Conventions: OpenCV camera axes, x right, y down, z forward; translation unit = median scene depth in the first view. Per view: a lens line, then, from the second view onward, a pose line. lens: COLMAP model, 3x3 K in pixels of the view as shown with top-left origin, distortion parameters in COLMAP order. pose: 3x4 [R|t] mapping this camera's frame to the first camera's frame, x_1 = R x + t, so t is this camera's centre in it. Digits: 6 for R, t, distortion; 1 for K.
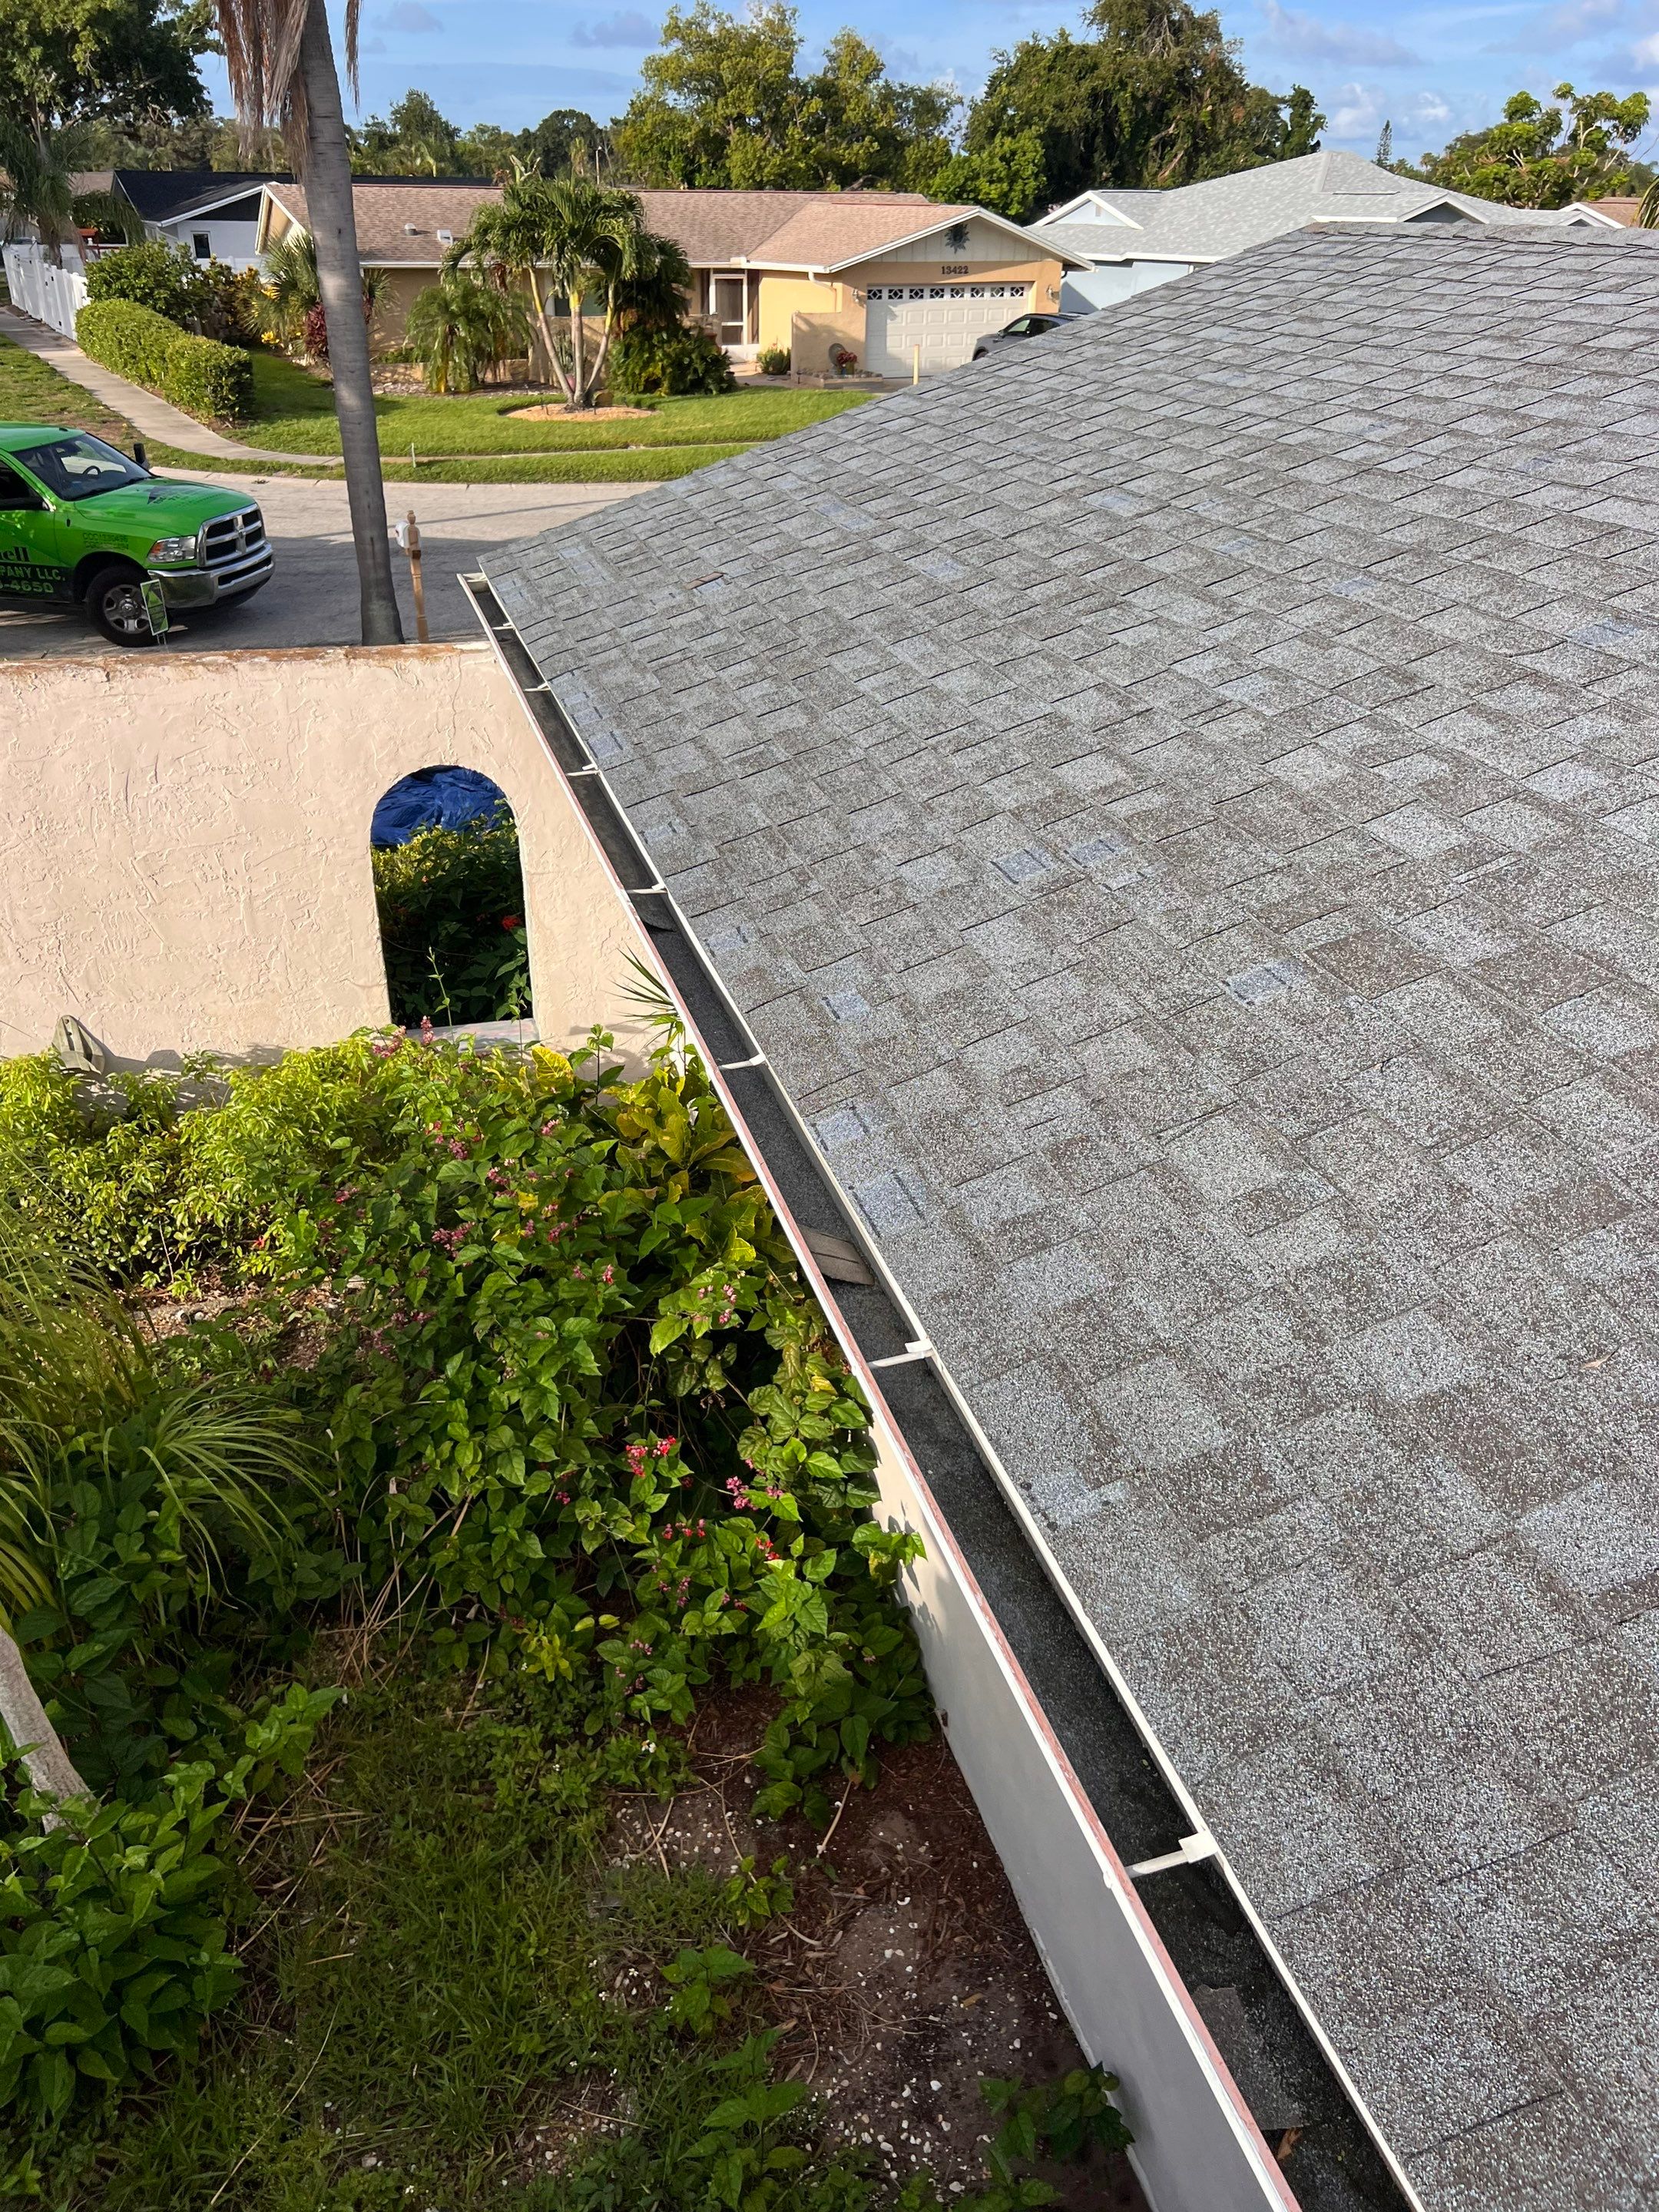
lens RADIAL K [[1659.0, 0, 823.0], [0, 1659.0, 1106.9], [0, 0, 1]] dist [0.039149, -0.043766]
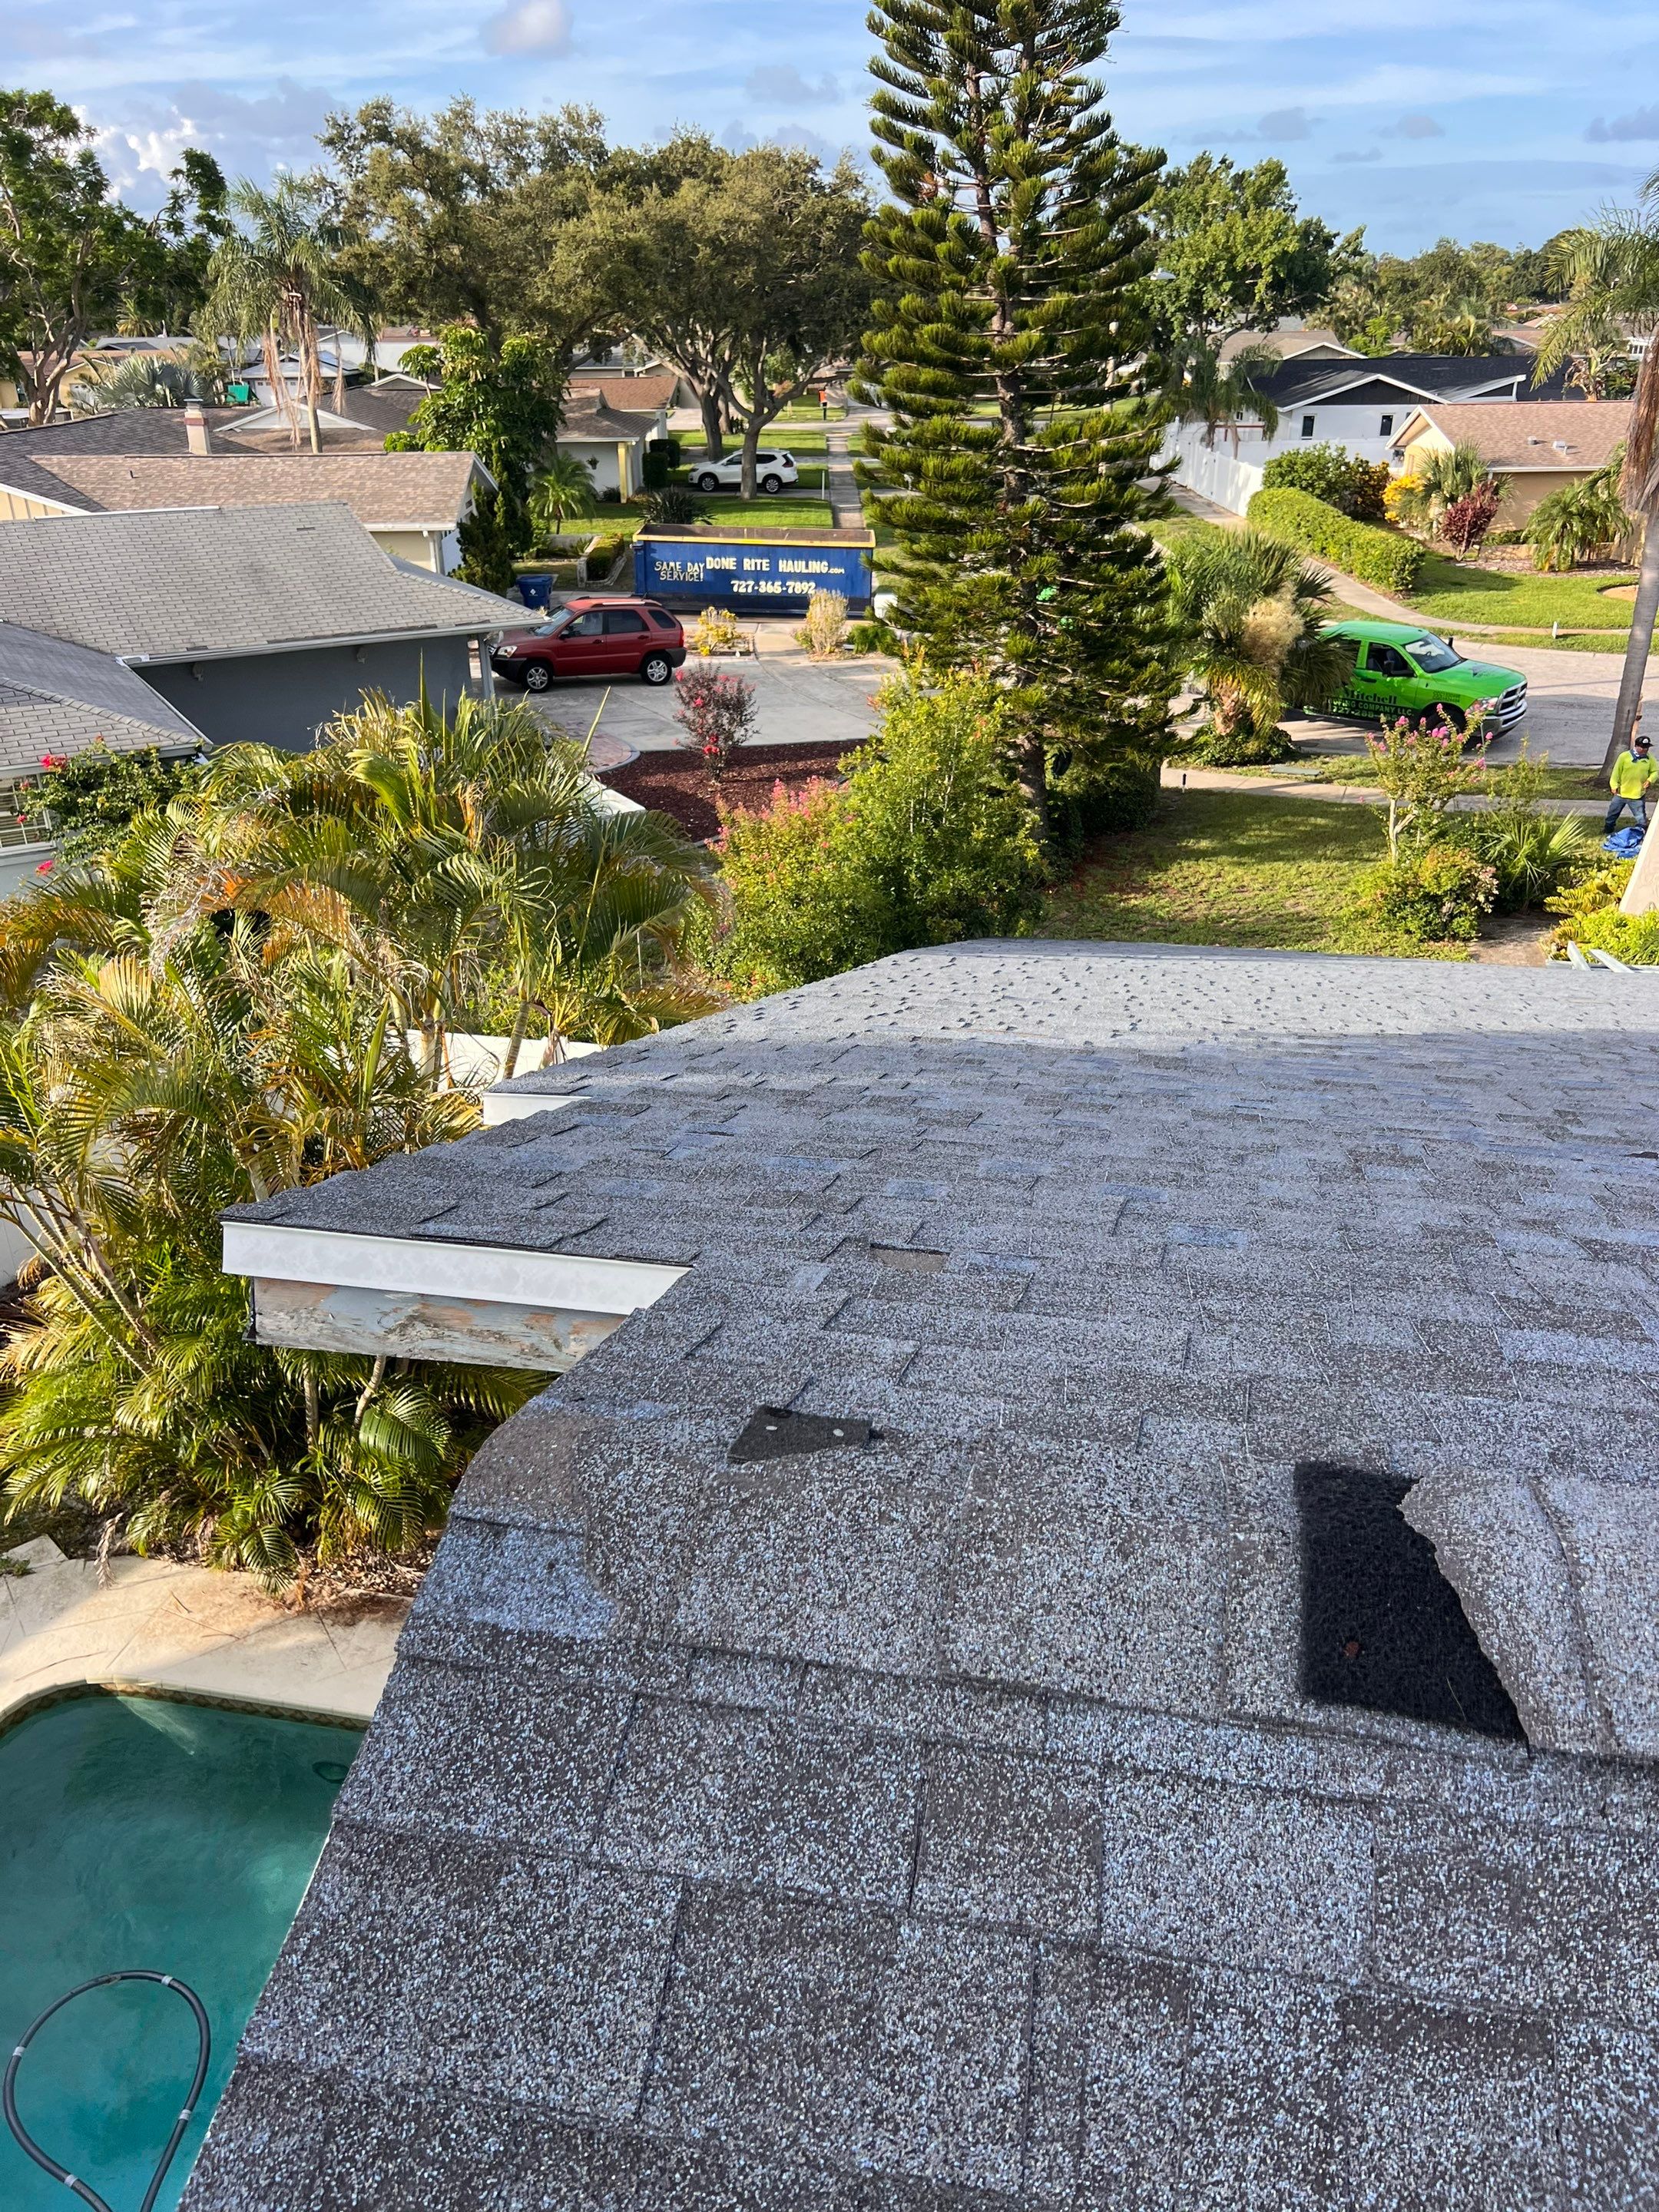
lens RADIAL K [[1659.0, 0, 822.0], [0, 1659.0, 1124.8], [0, 0, 1]] dist [0.039149, -0.043766]
pose [[0.877647, 0.189651, -0.440190, -0.065442], [-0.207654, 0.978174, 0.007417, 0.107571], [0.431989, 0.084898, 0.897874, -0.390703]]
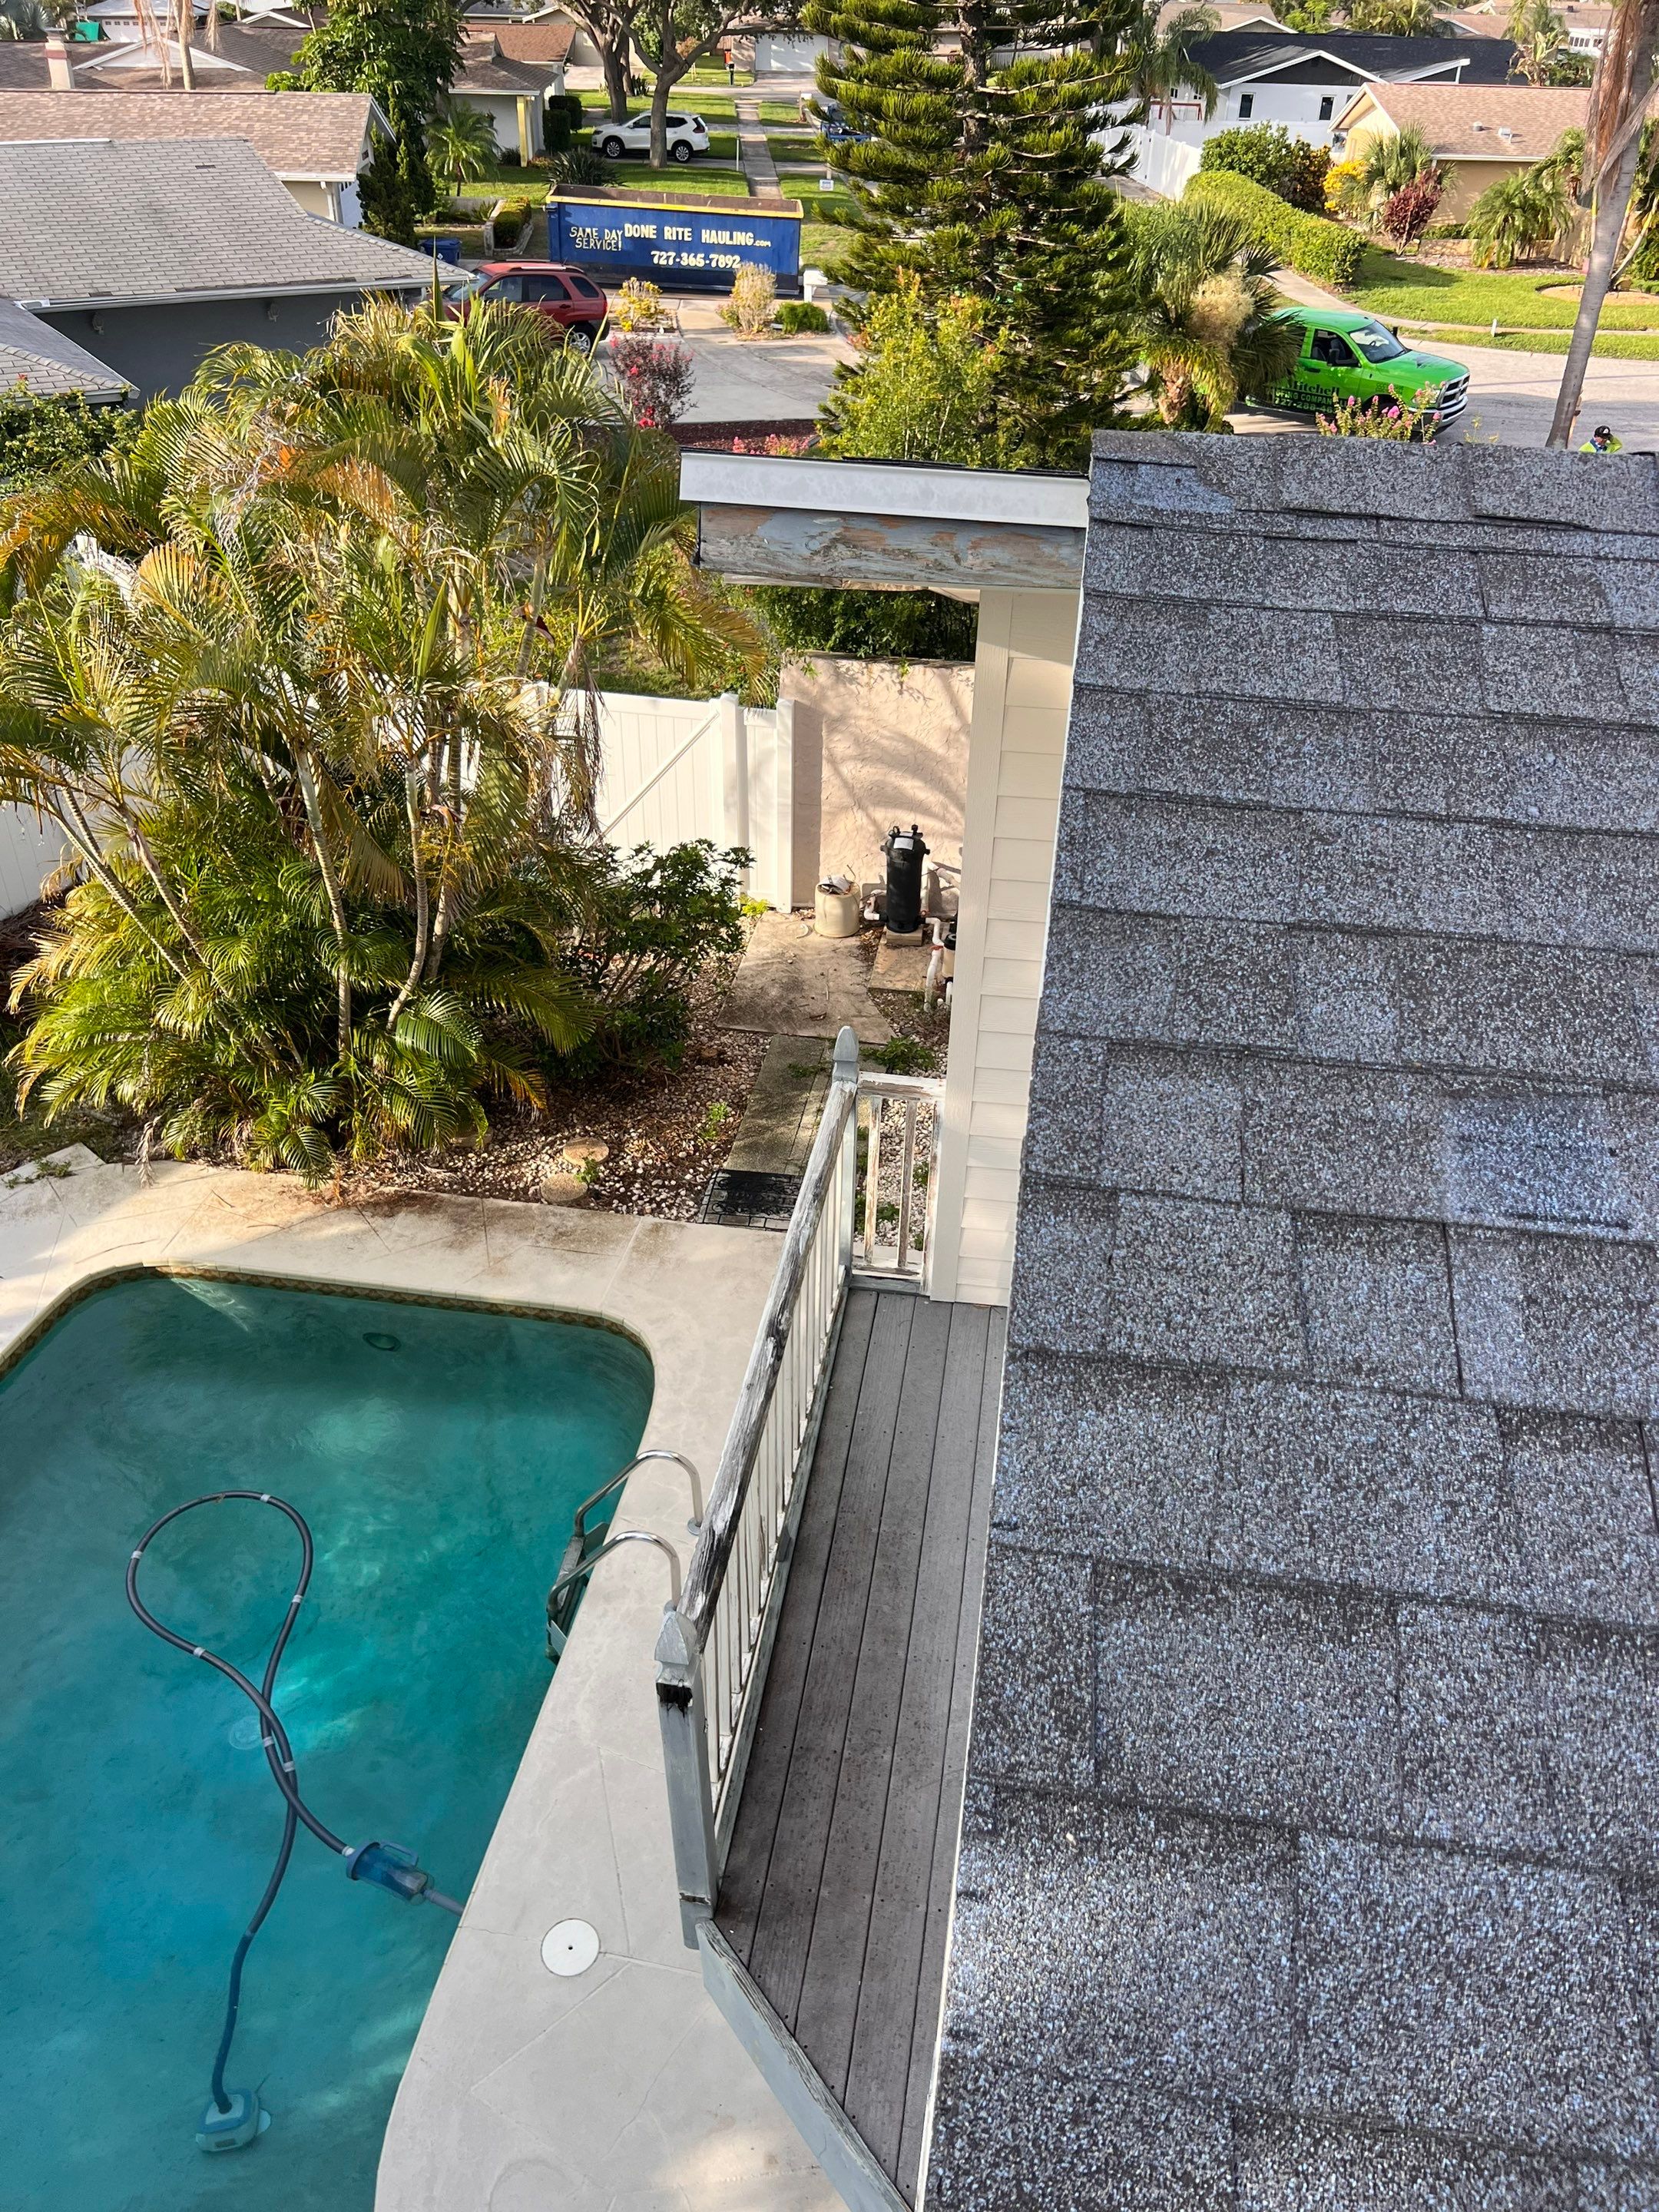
lens RADIAL K [[1659.0, 0, 833.4], [0, 1659.0, 1100.4], [0, 0, 1]] dist [0.039149, -0.043766]
pose [[0.903543, 0.247087, -0.350084, -0.071112], [-0.213616, 0.967978, 0.131862, 0.130576], [0.371455, -0.044360, 0.927391, -0.410922]]
